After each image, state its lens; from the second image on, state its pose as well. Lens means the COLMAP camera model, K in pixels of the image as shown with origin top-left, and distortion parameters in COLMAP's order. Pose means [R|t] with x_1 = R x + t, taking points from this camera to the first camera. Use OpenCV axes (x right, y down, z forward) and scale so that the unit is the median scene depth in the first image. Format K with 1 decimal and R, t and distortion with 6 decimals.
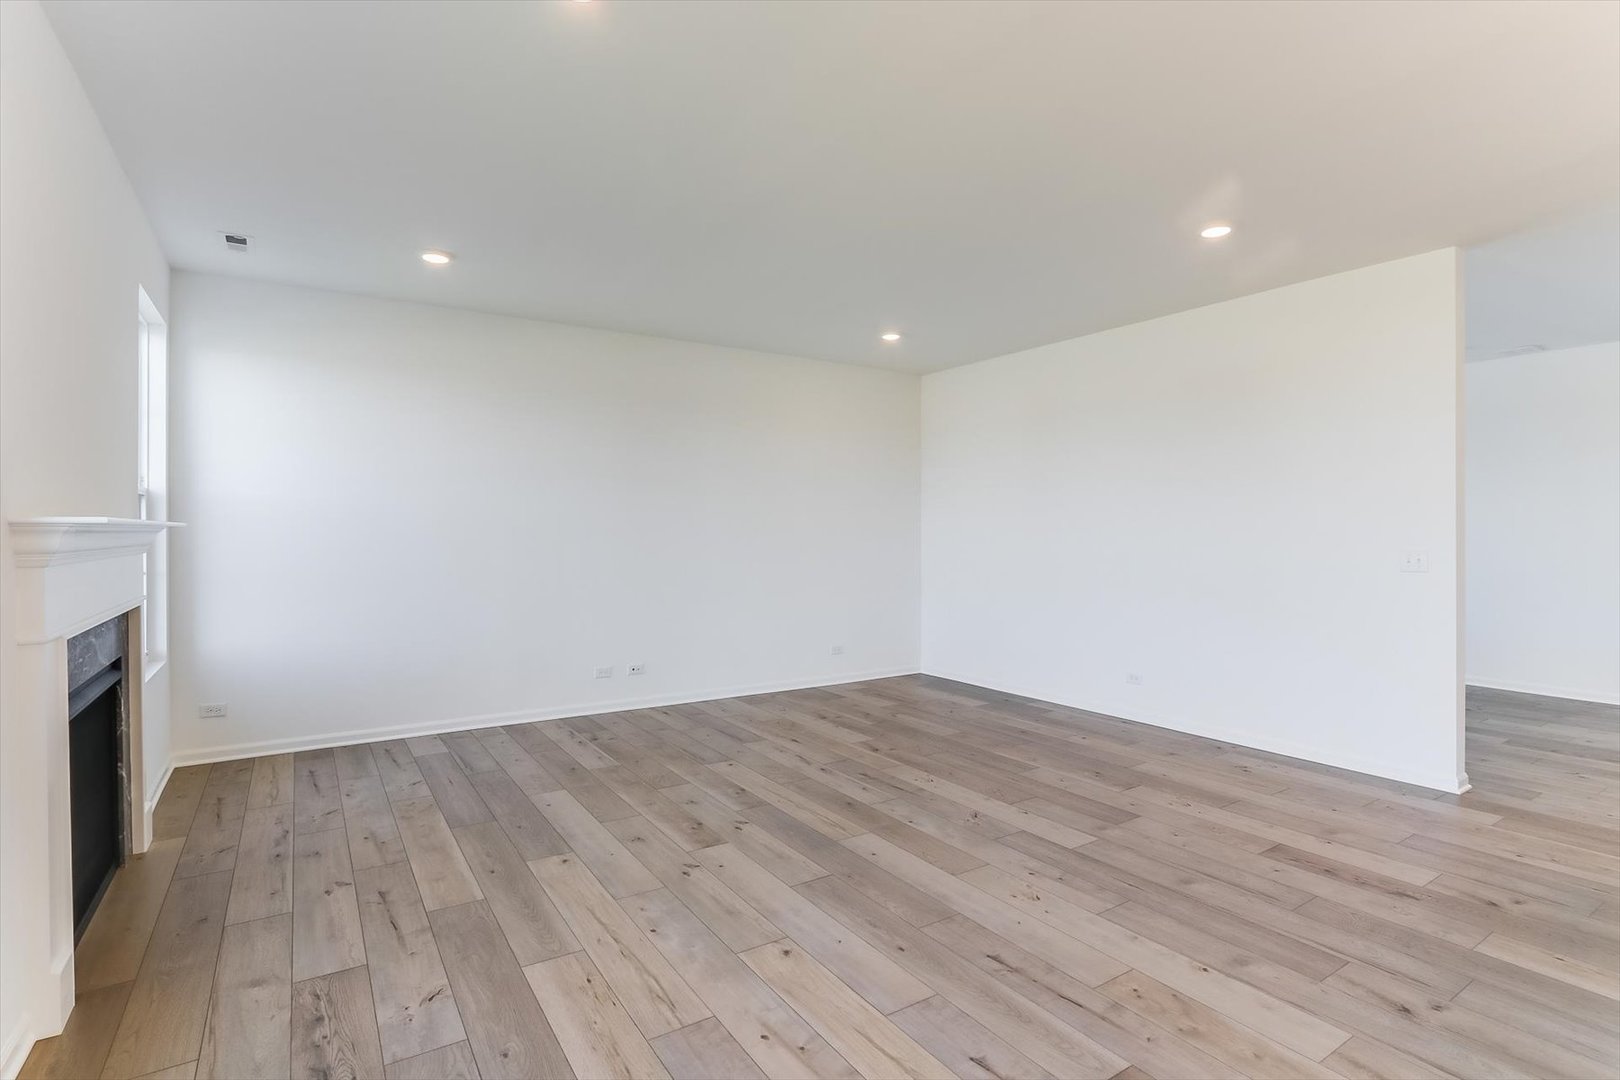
lens RADIAL K [[780.4, 0, 810.0], [0, 780.4, 540.0], [0, 0, 1]] dist [-0.017614, 0.001344]
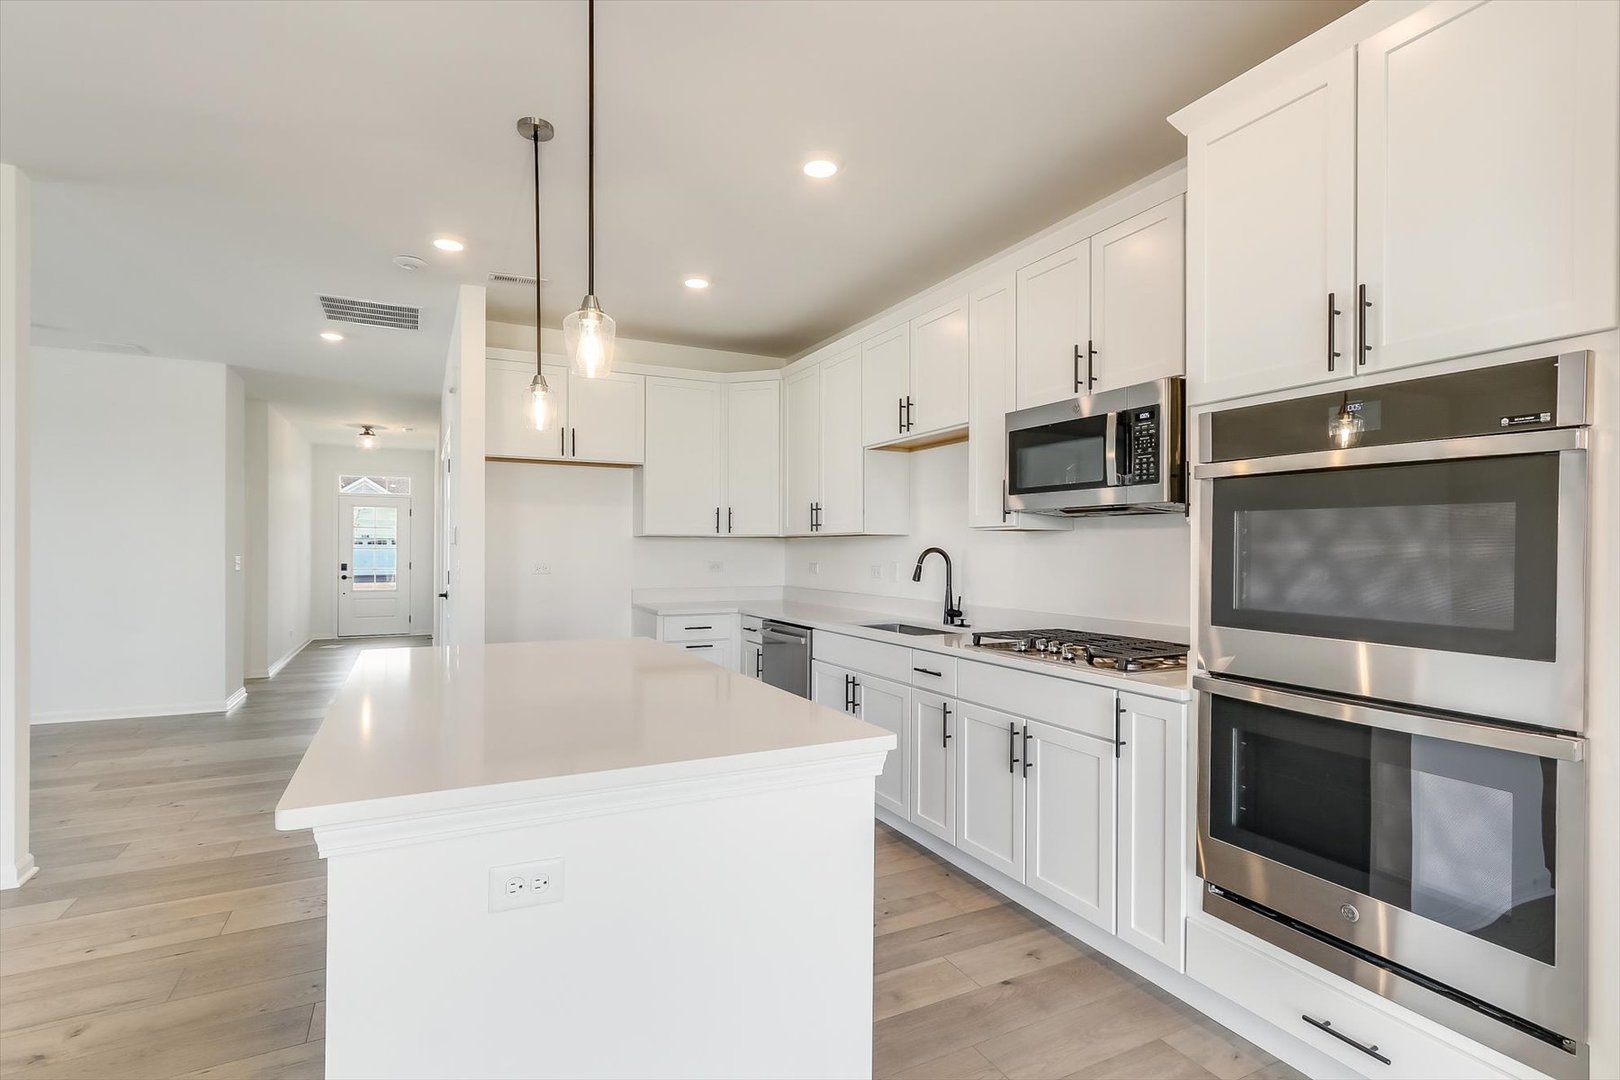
lens RADIAL K [[760.1, 0, 795.1], [0, 760.1, 551.0], [0, 0, 1]] dist [-0.001914, 0.005193]
pose [[0.119197, 0.000242, 0.992871, 0.198907], [0.003243, 0.999995, -0.000633, 0.000852], [-0.992865, 0.003295, 0.119195, 0.157417]]
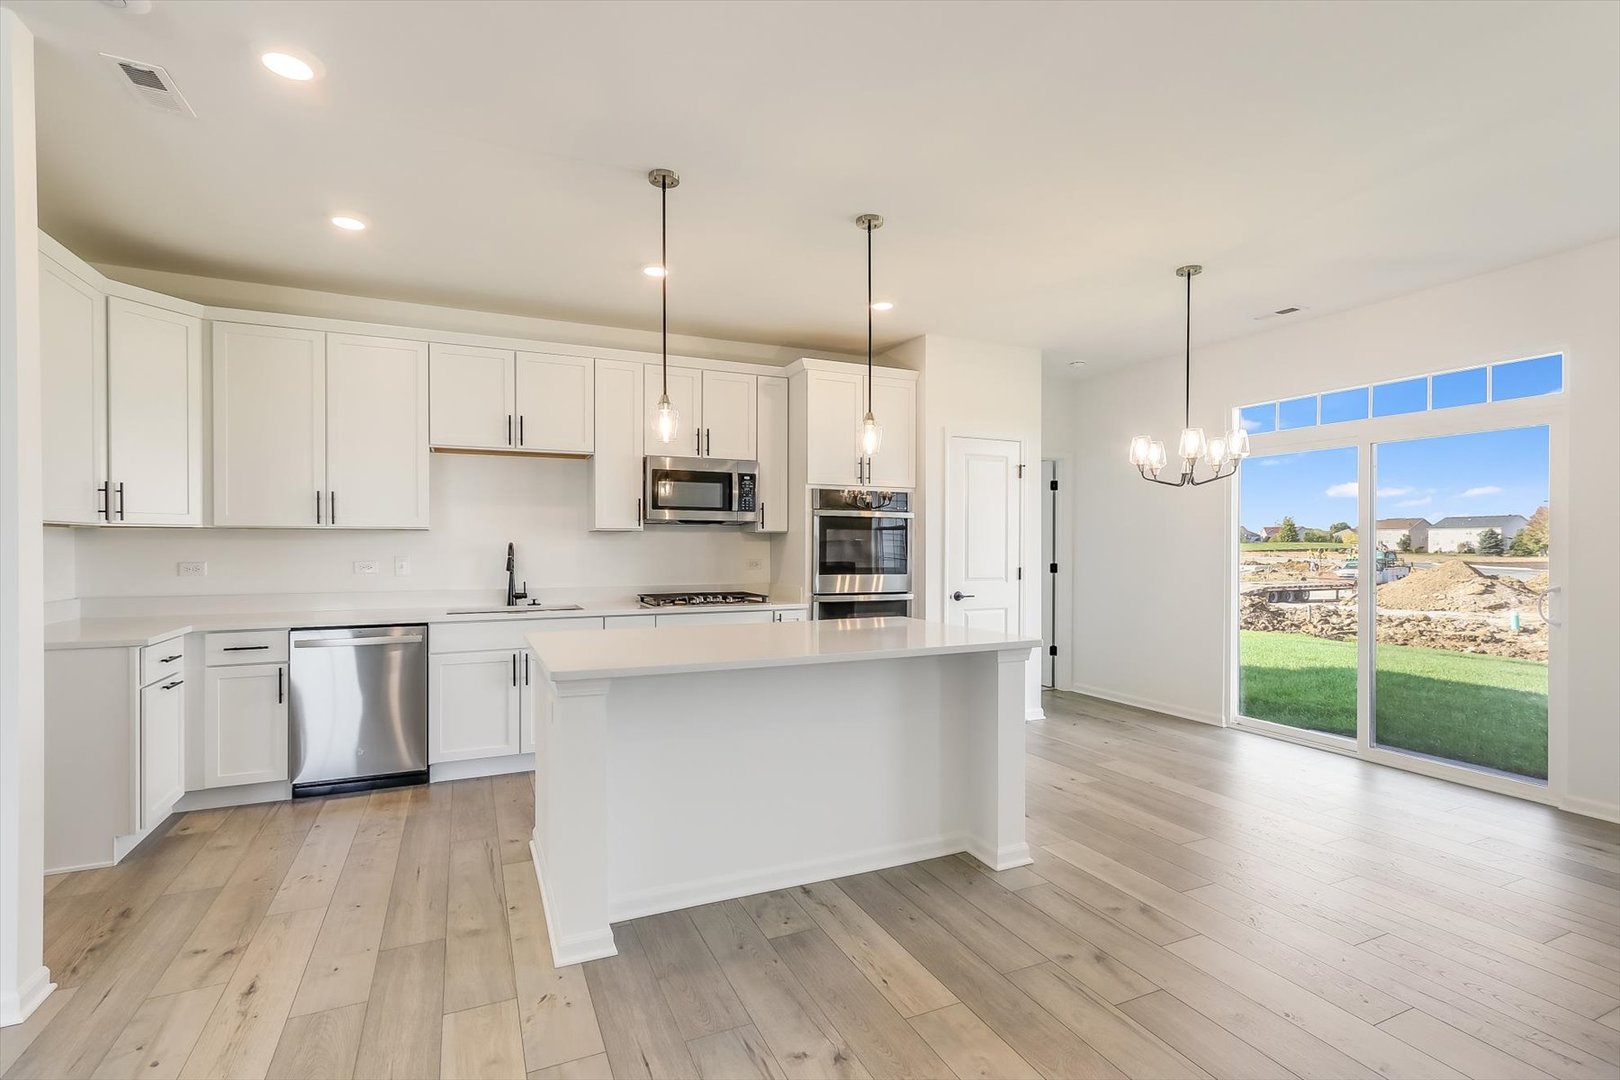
lens RADIAL K [[743.2, 0, 799.0], [0, 743.2, 549.7], [0, 0, 1]] dist [0.000093, 0.001243]
pose [[-0.988174, -0.001549, 0.153326, 0.624776], [0.001016, 0.999861, 0.016645, -0.012281], [-0.153331, 0.016604, -0.988035, 1.284737]]
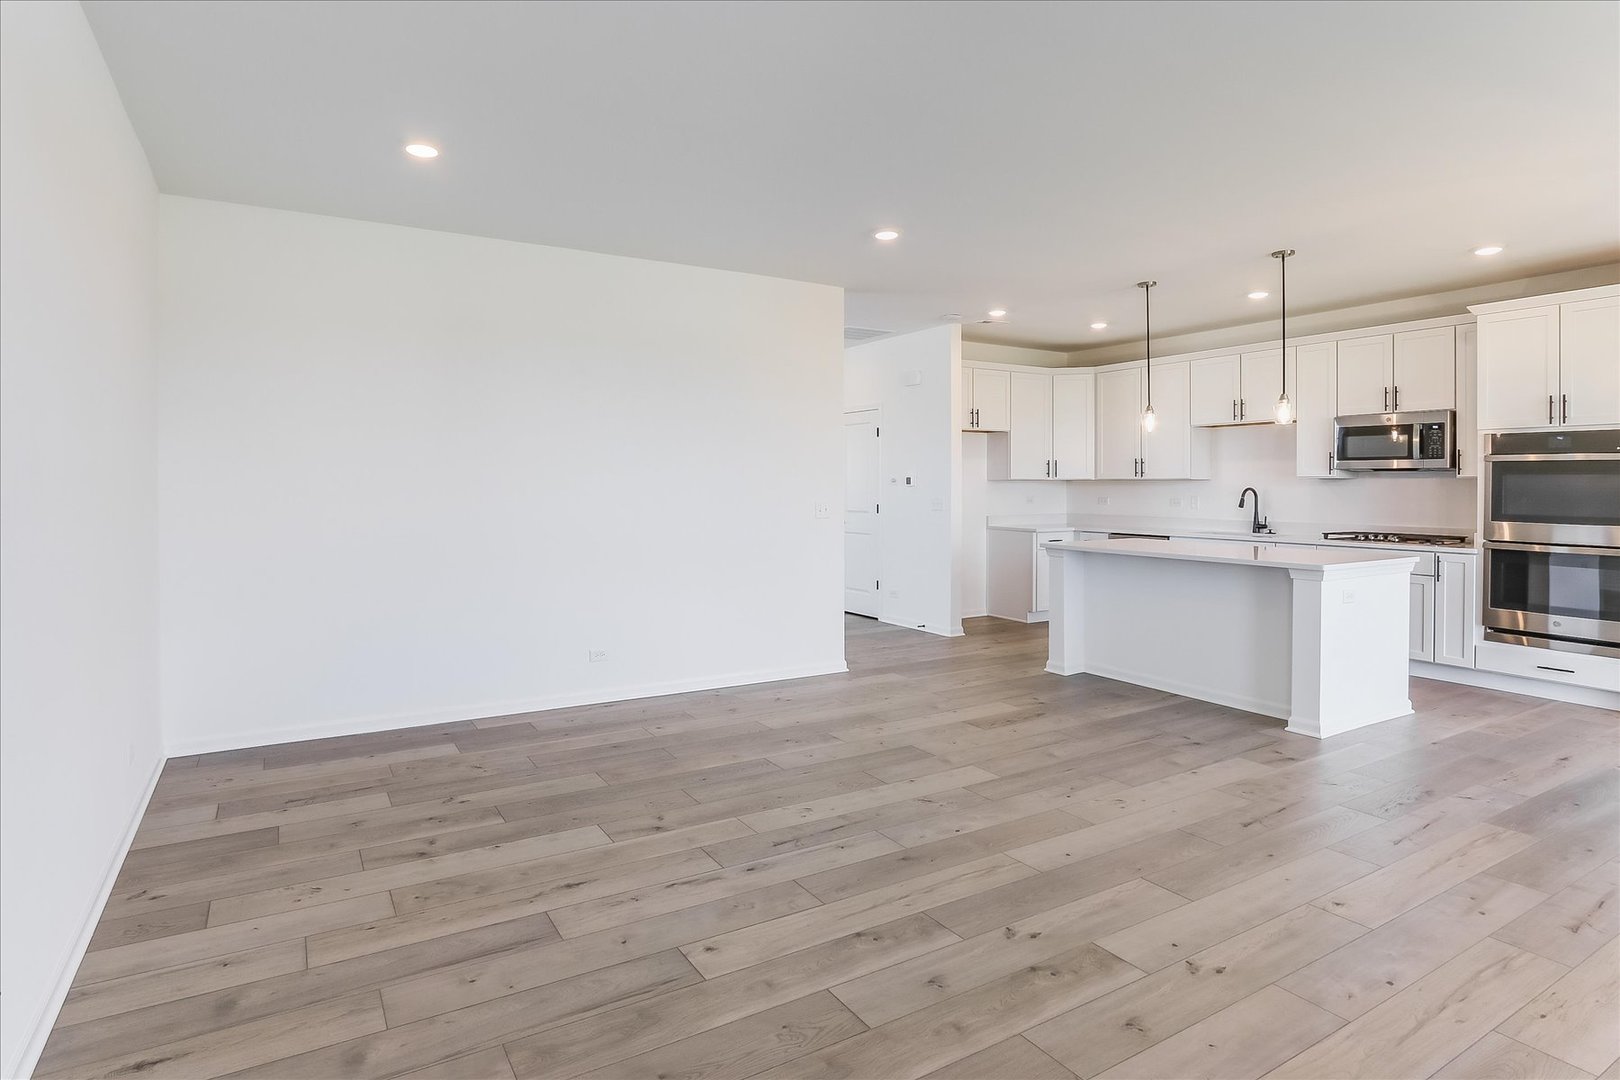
lens RADIAL K [[844.4, 0, 759.3], [0, 844.4, 490.6], [0, 0, 1]] dist [-0.018279, 0.002013]
pose [[0.063192, -0.006190, 0.997982, -0.800788], [0.008592, 0.999947, 0.005658, -0.018386], [-0.997964, 0.008217, 0.063242, 1.152117]]
